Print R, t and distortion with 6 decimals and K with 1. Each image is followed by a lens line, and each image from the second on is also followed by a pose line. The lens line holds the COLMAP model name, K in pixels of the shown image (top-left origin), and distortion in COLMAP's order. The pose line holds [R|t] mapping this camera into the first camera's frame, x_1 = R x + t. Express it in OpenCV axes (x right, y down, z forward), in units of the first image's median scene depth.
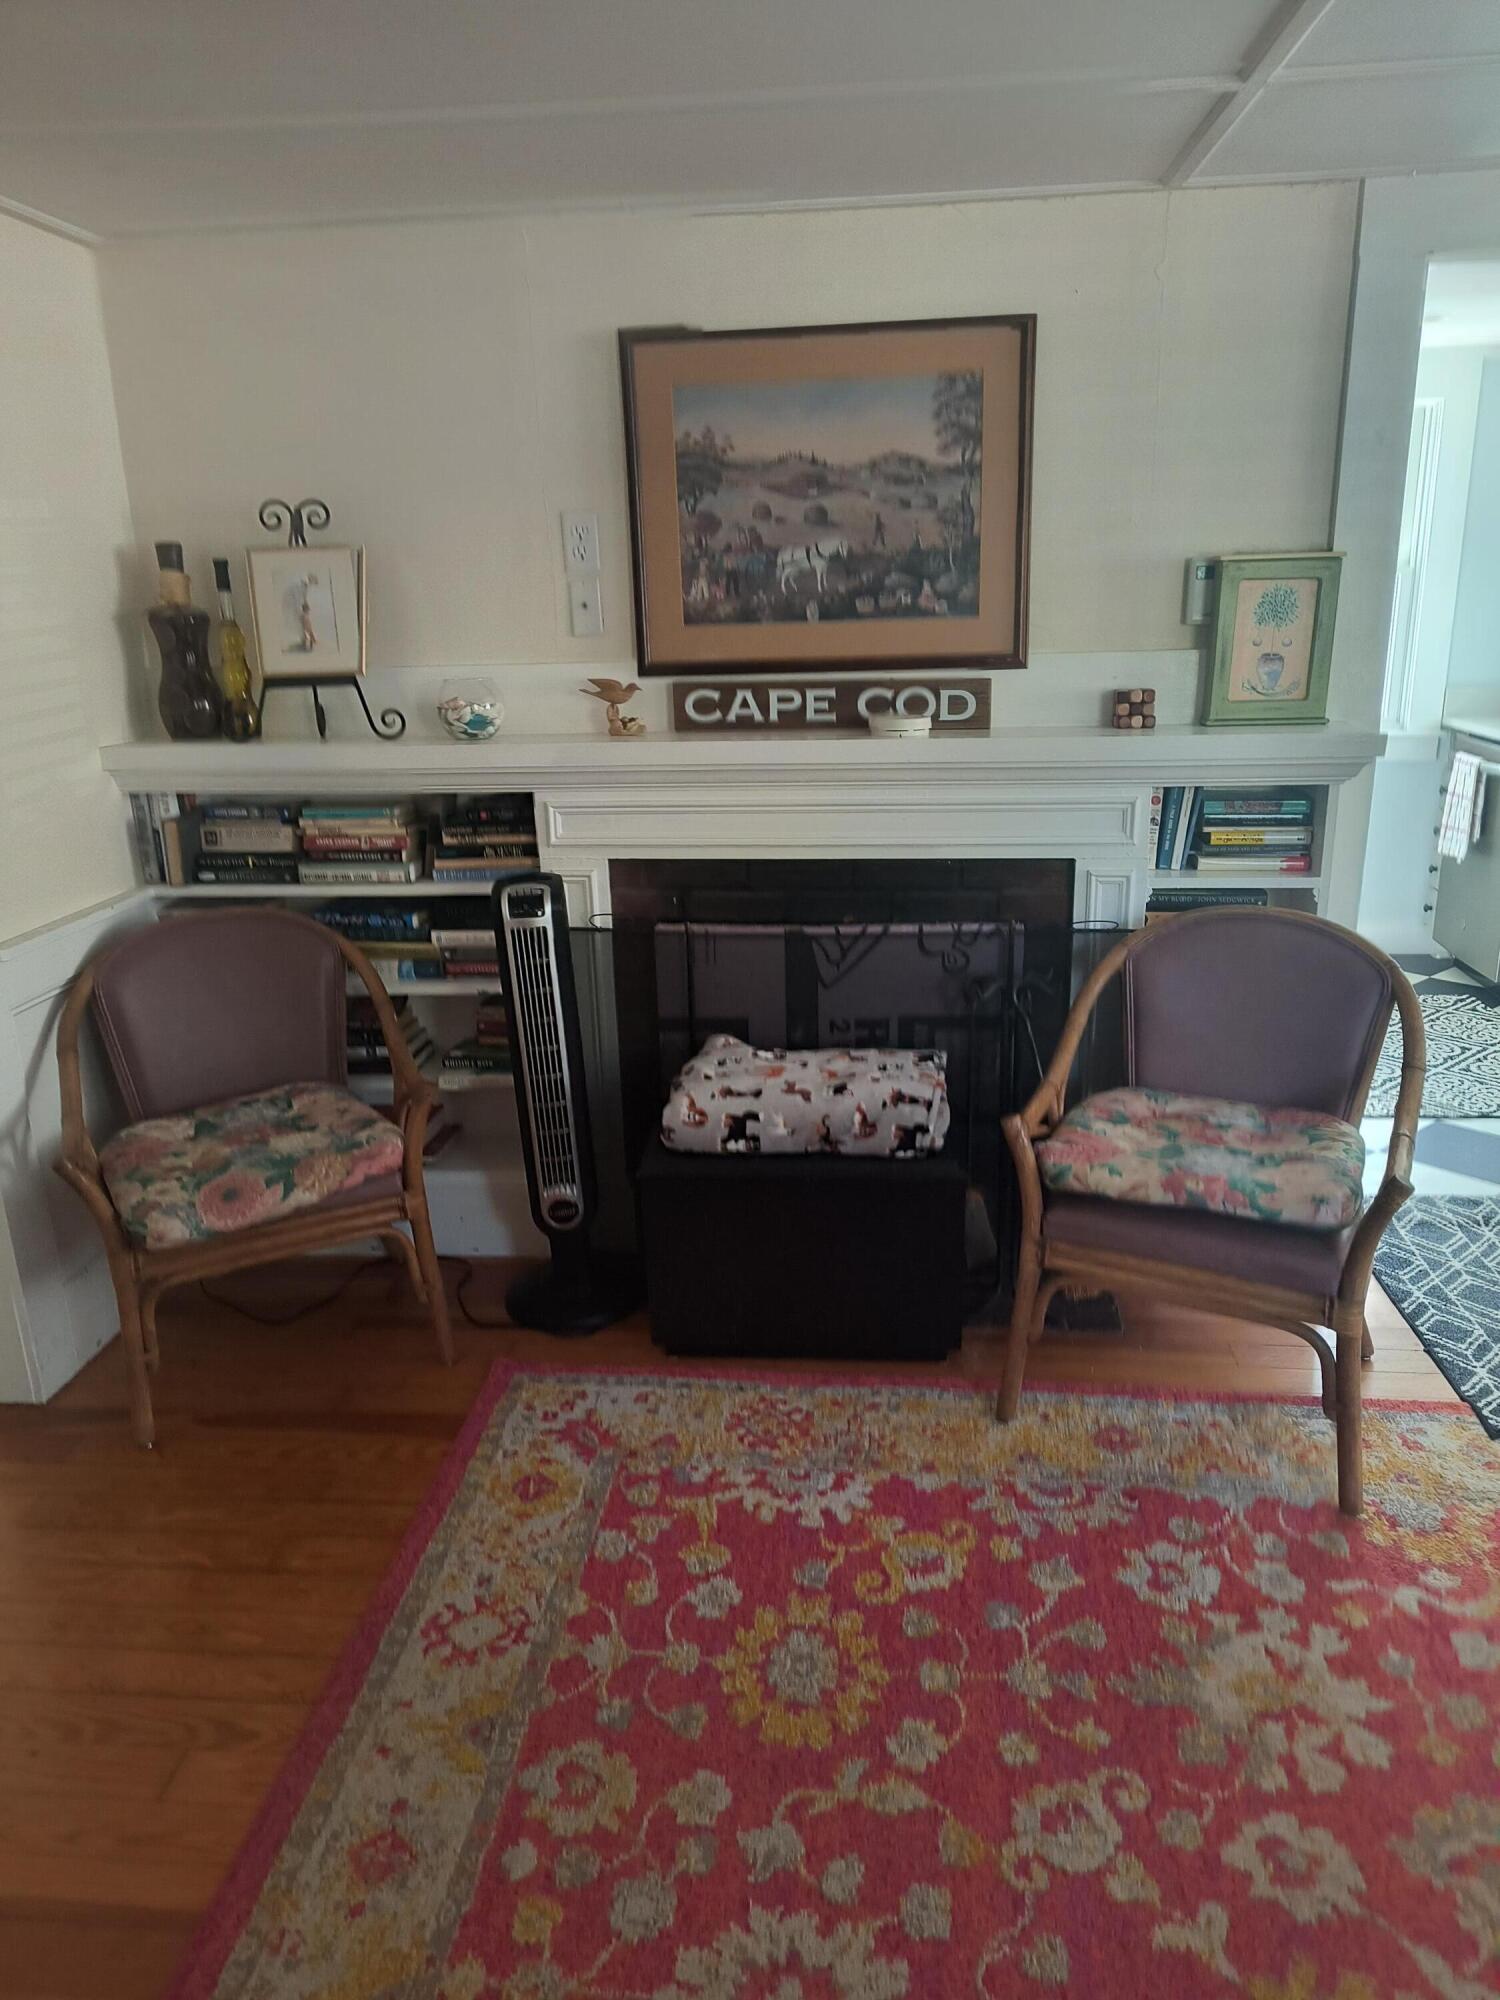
lens RADIAL K [[1368.2, 0, 744.7], [0, 1368.2, 999.9], [0, 0, 1]] dist [0.002007, -0.004083]
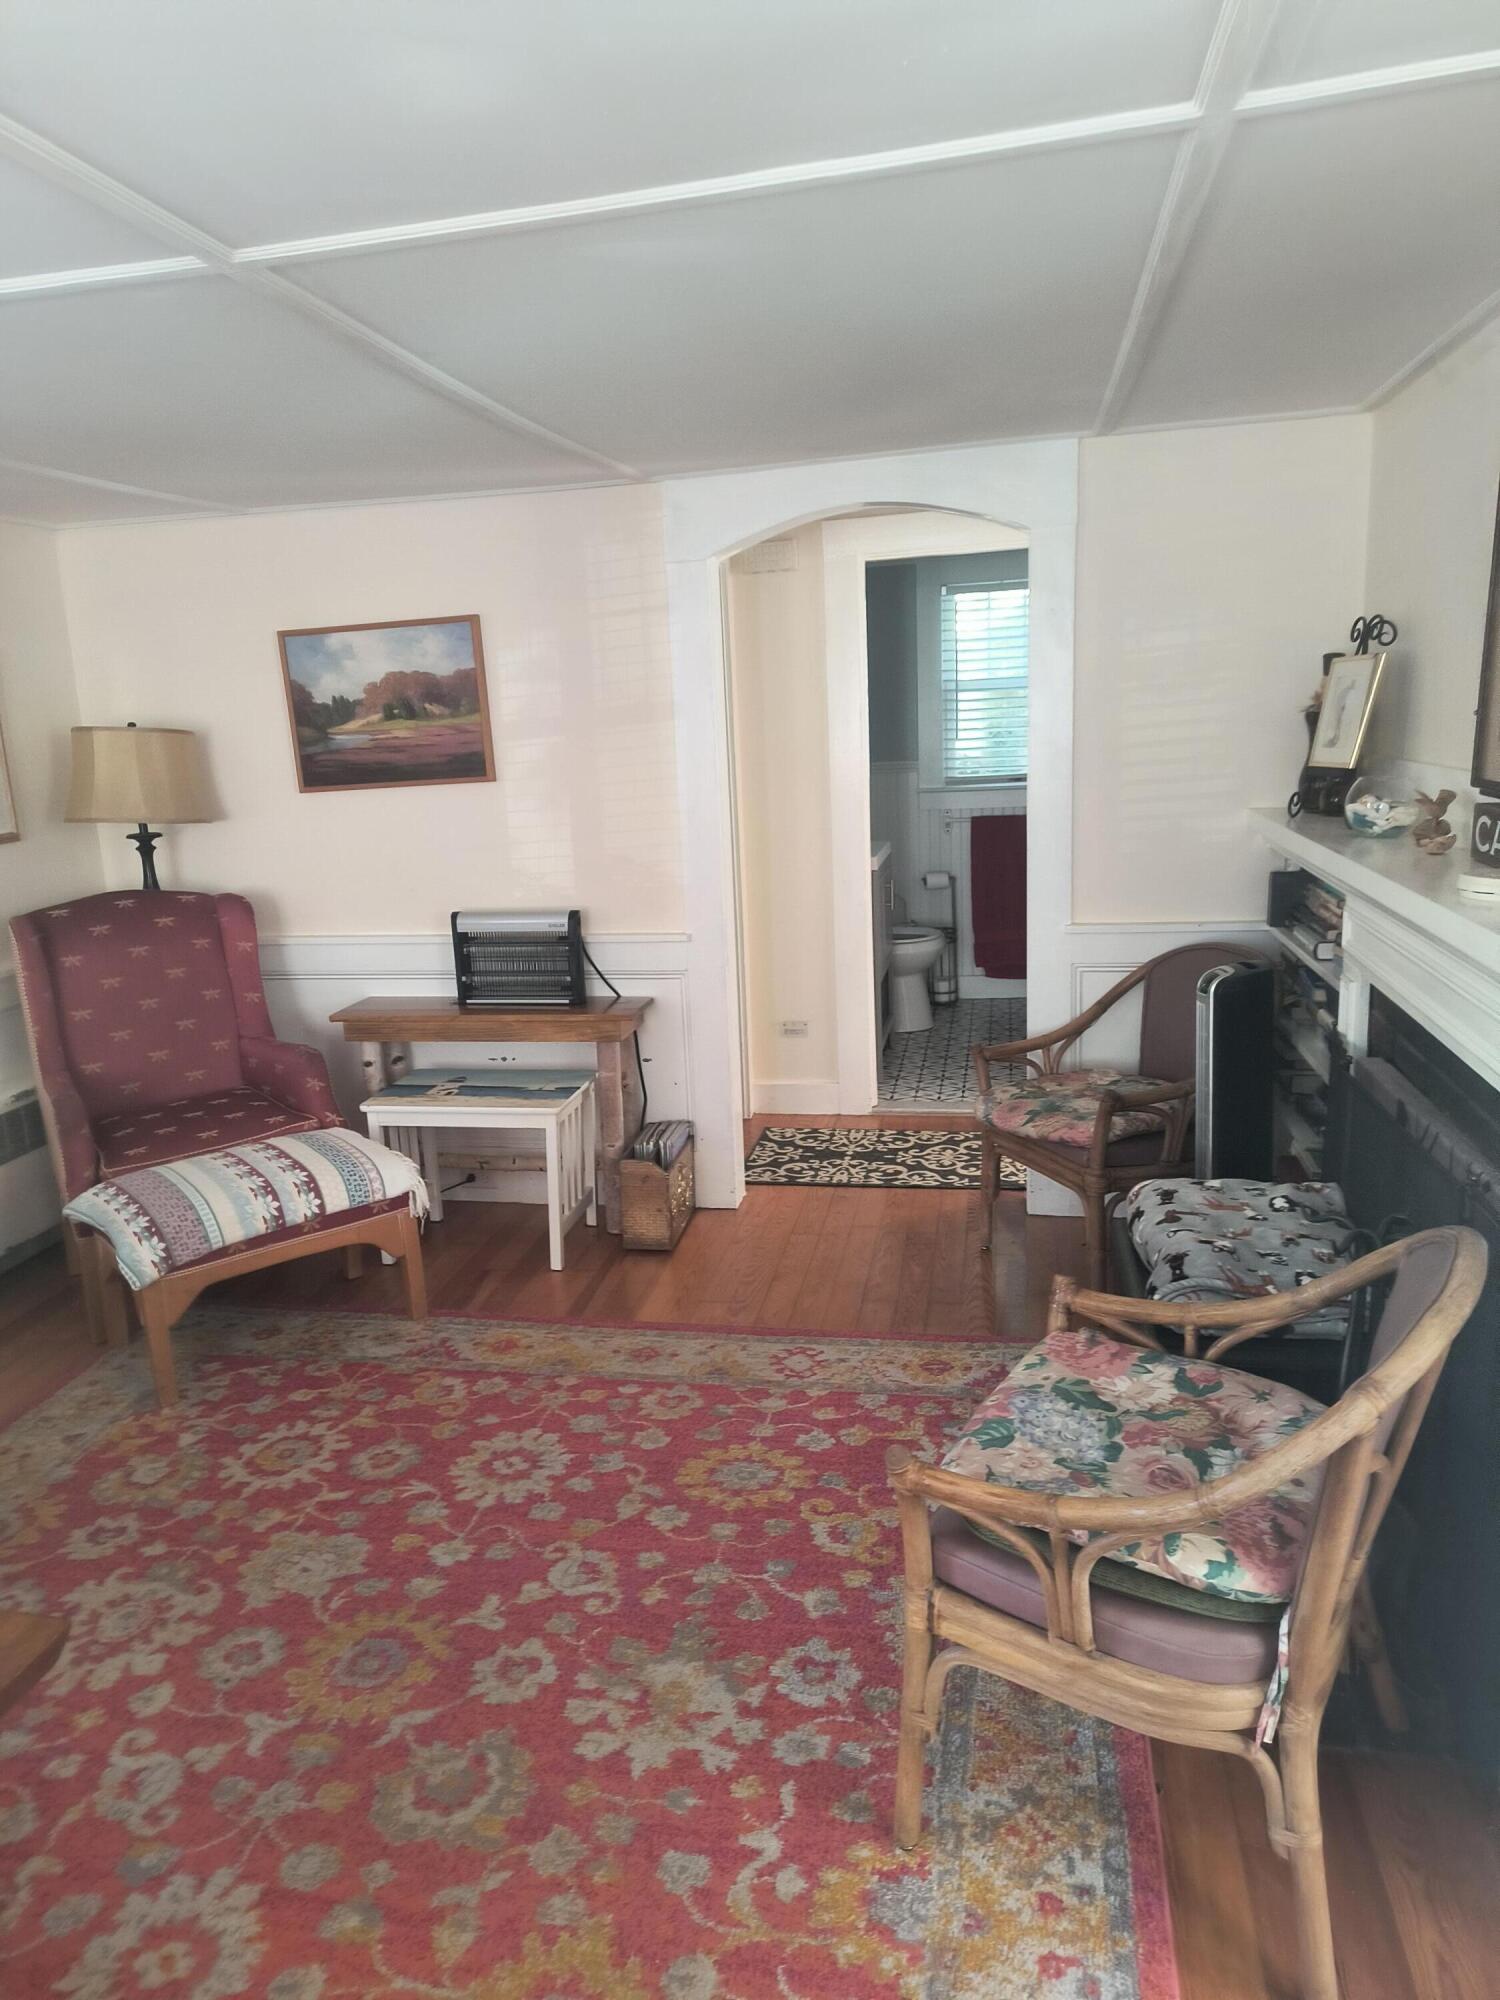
lens RADIAL K [[1361.2, 0, 731.7], [0, 1361.2, 1001.7], [0, 0, 1]] dist [0.065074, -0.082092]
pose [[-0.091323, 0.240896, -0.966245, 1.391530], [-0.249342, 0.933860, 0.256388, -0.354027], [0.964100, 0.264339, -0.025217, 0.960532]]
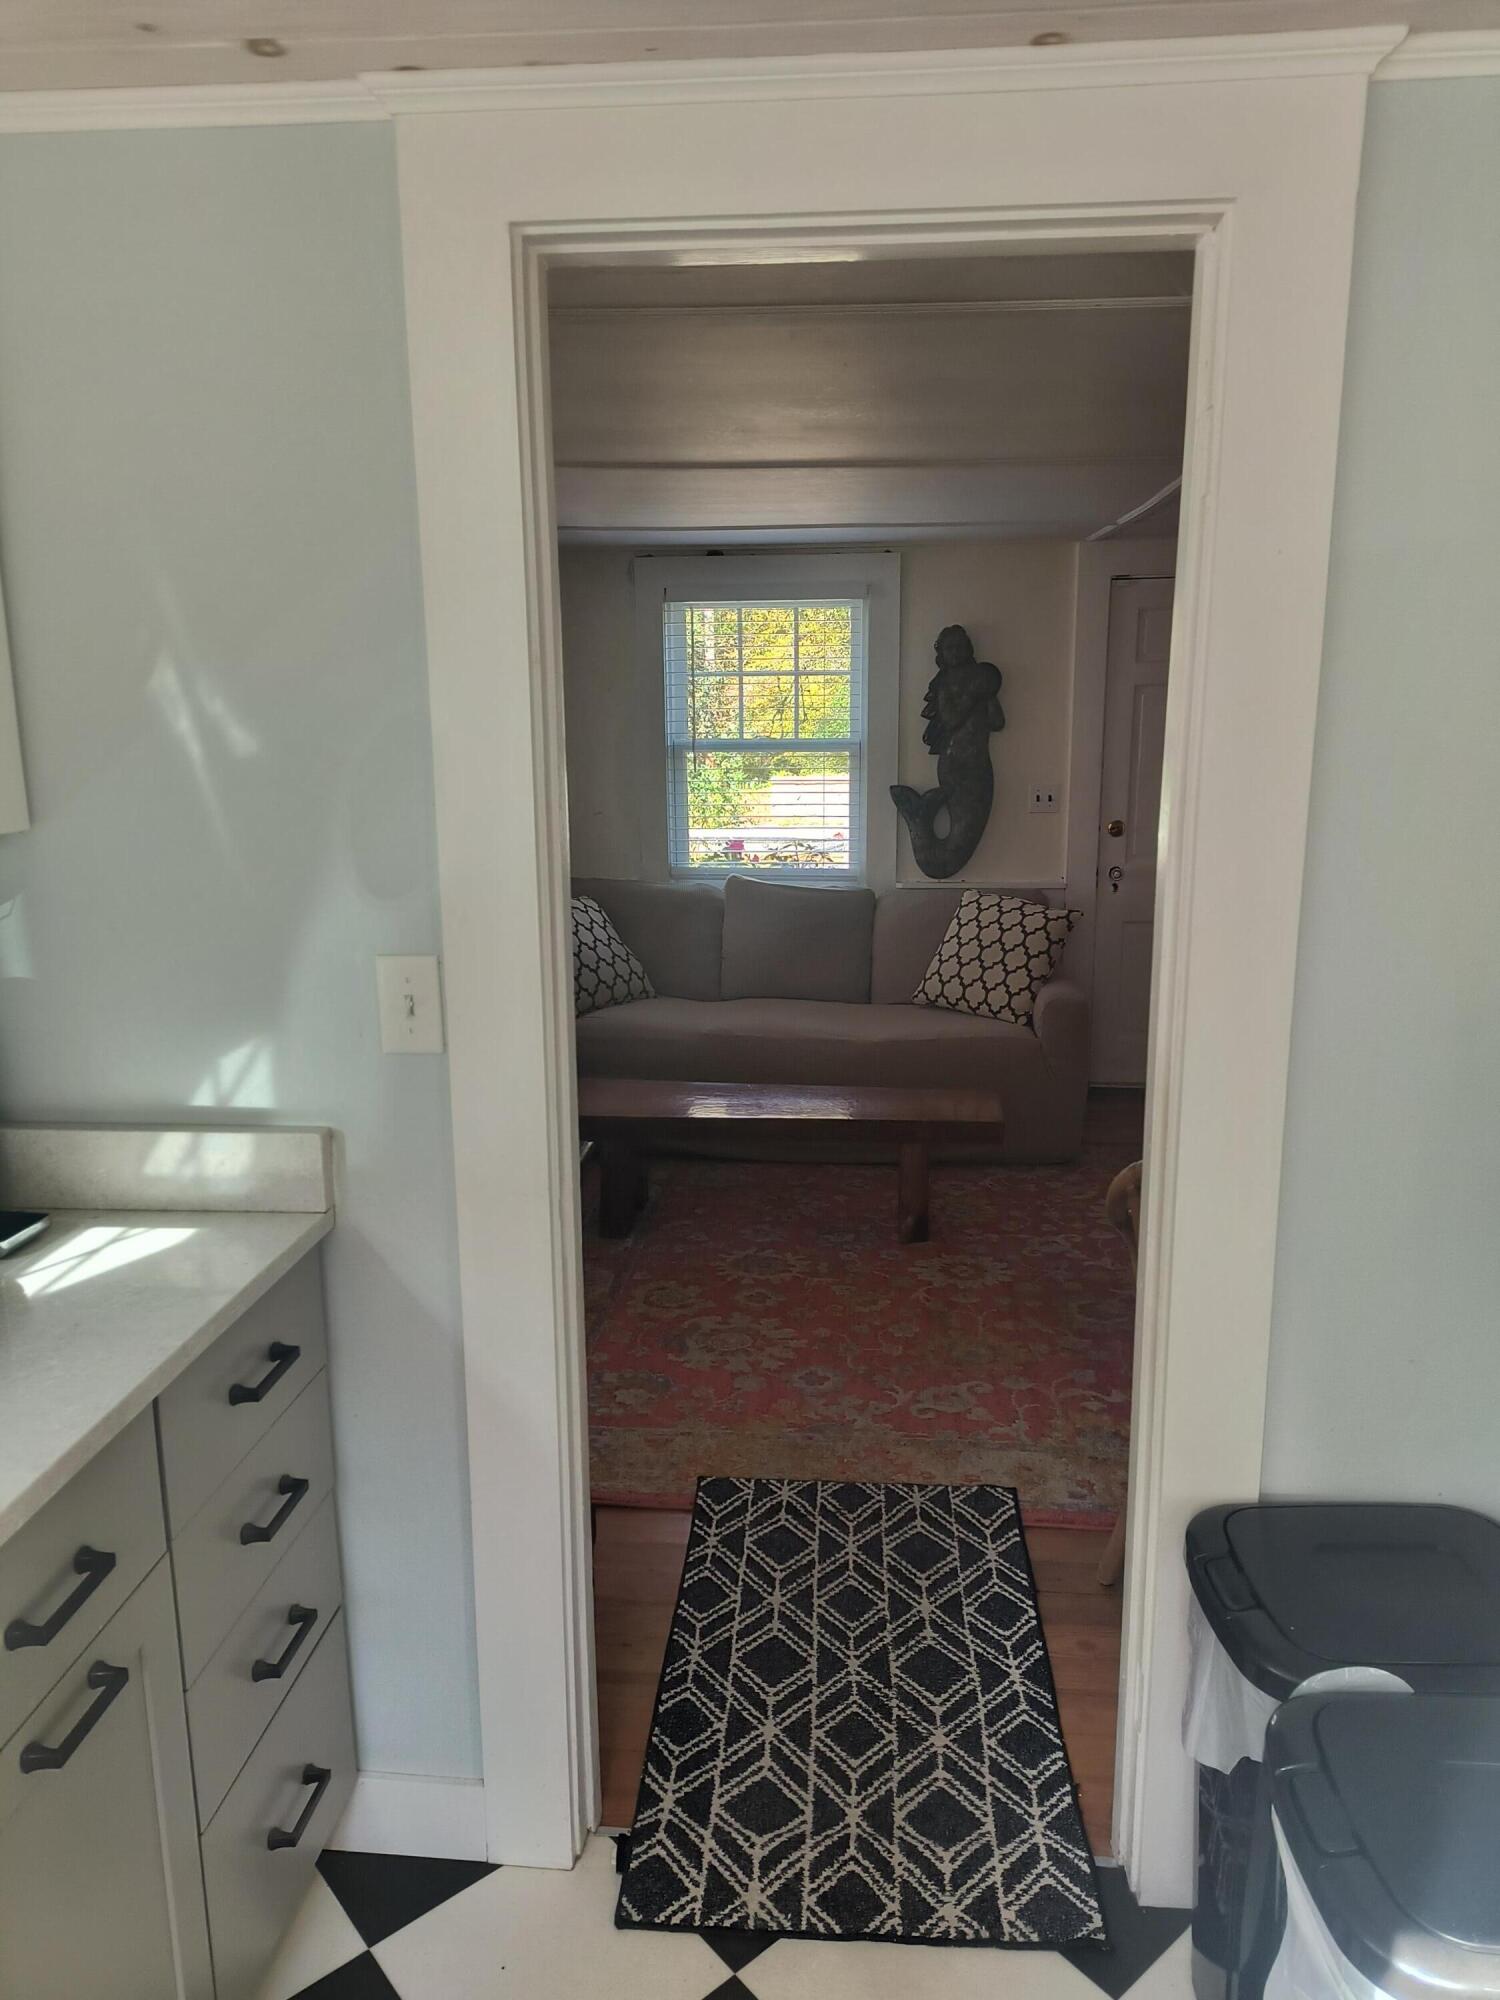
lens RADIAL K [[1361.2, 0, 731.7], [0, 1361.2, 1001.7], [0, 0, 1]] dist [0.065074, -0.082092]
pose [[-0.999159, 0.039178, -0.012133, 1.029449], [0.028185, 0.870795, 0.490838, -0.797562], [0.029795, 0.490083, -0.871167, 2.364974]]
